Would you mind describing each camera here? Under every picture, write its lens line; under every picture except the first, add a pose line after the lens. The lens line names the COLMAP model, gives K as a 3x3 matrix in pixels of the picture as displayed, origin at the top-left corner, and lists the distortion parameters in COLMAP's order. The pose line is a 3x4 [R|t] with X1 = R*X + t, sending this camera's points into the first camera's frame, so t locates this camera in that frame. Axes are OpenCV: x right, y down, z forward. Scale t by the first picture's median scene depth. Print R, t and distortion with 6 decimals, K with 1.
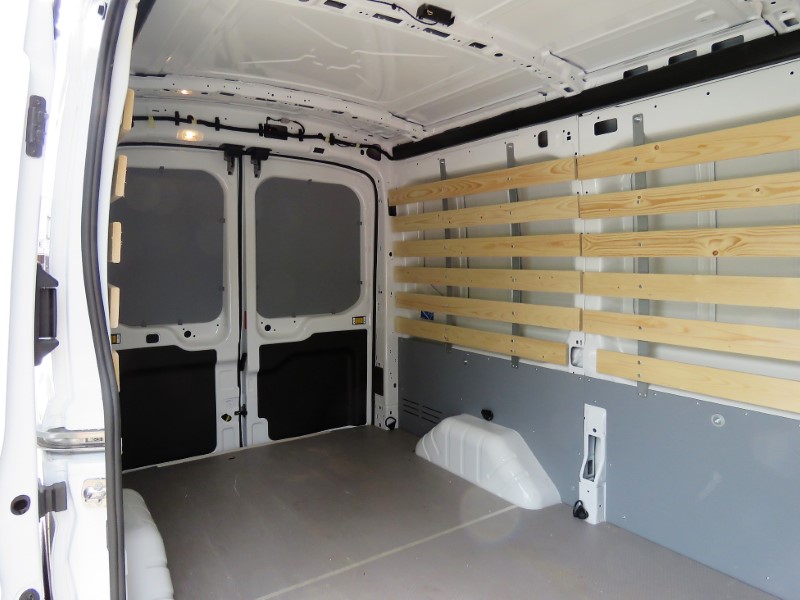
lens RADIAL K [[554.5, 0, 400.0], [0, 554.5, 300.0], [0, 0, 1]] dist [0.003056, -0.002962]
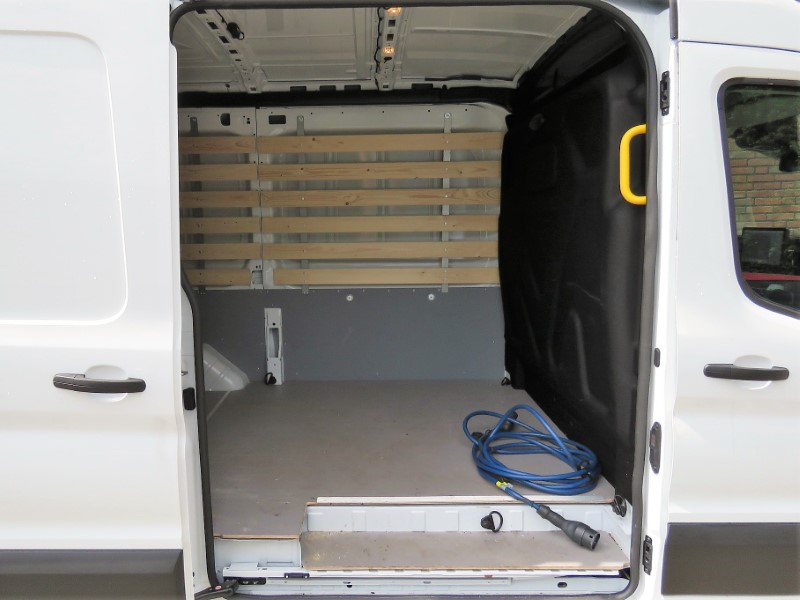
lens RADIAL K [[513.7, 0, 390.2], [0, 513.7, 298.6], [0, 0, 1]] dist [0.001508, 0.001094]
pose [[0.538984, -0.154218, 0.828078, -0.655193], [0.077945, 0.988010, 0.133270, 0.006382], [-0.838702, -0.007286, 0.544542, -0.022082]]
